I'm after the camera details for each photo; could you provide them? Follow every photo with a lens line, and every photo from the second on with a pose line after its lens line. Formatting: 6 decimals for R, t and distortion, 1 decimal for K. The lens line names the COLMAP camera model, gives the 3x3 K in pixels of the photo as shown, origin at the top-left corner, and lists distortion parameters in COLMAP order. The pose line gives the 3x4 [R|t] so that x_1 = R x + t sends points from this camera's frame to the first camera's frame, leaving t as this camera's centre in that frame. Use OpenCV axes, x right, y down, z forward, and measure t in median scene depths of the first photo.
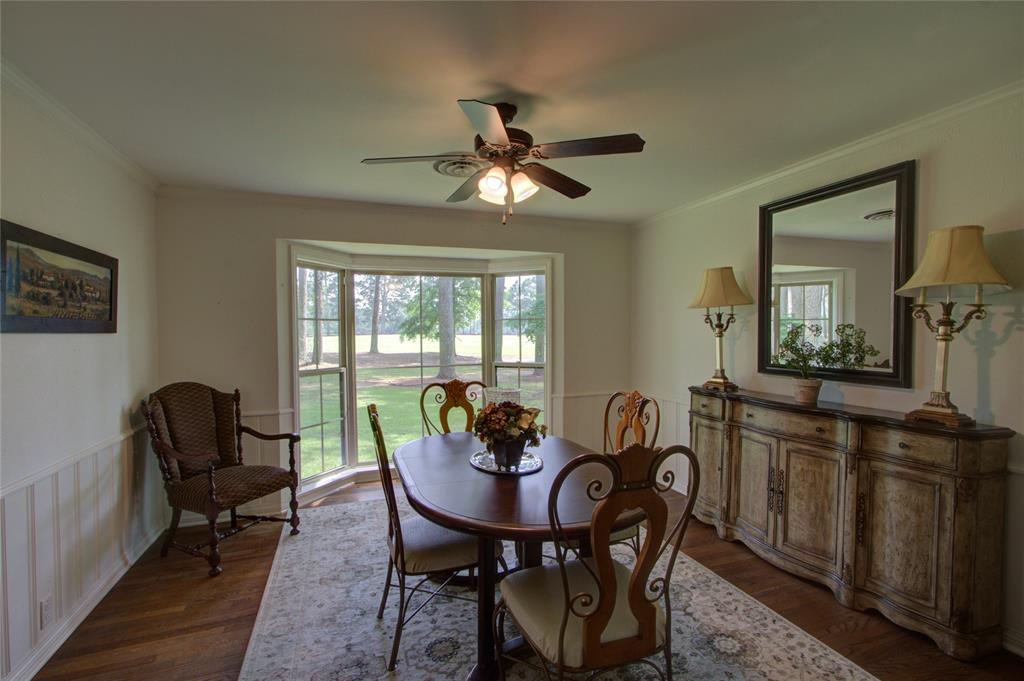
lens RADIAL K [[469.1, 0, 509.4], [0, 469.1, 342.0], [0, 0, 1]] dist [0.007709, -0.000280]
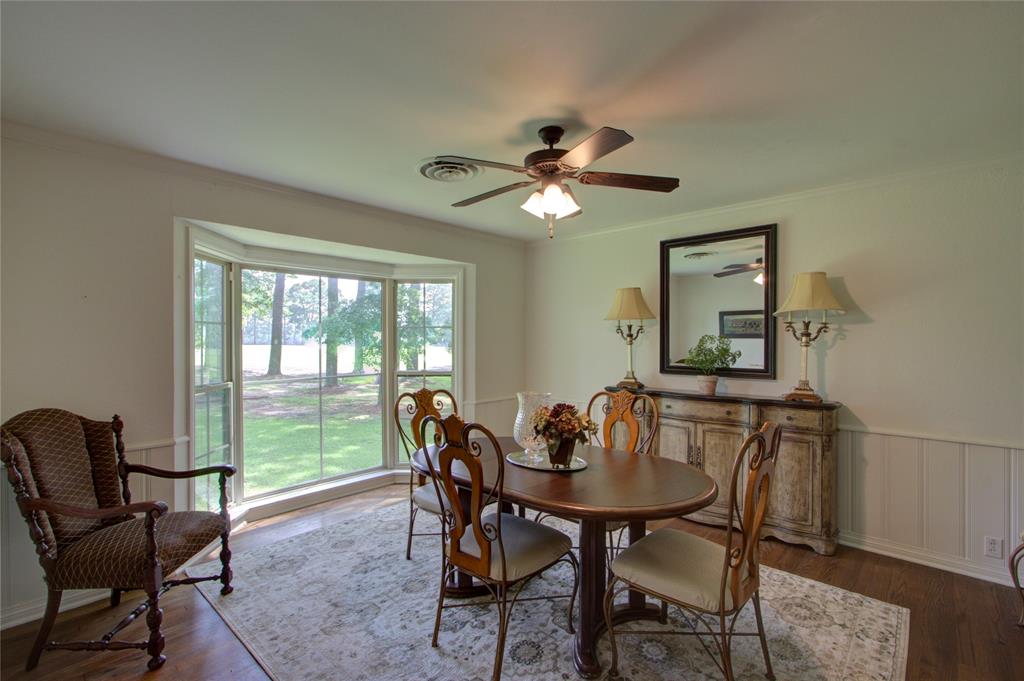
lens RADIAL K [[469.1, 0, 508.1], [0, 469.1, 341.9], [0, 0, 1]] dist [0.007709, -0.000280]
pose [[0.887111, 0.004274, 0.461537, -0.445410], [0.005722, 0.999778, -0.020256, 0.005783], [-0.461521, 0.020611, 0.886890, 0.076370]]
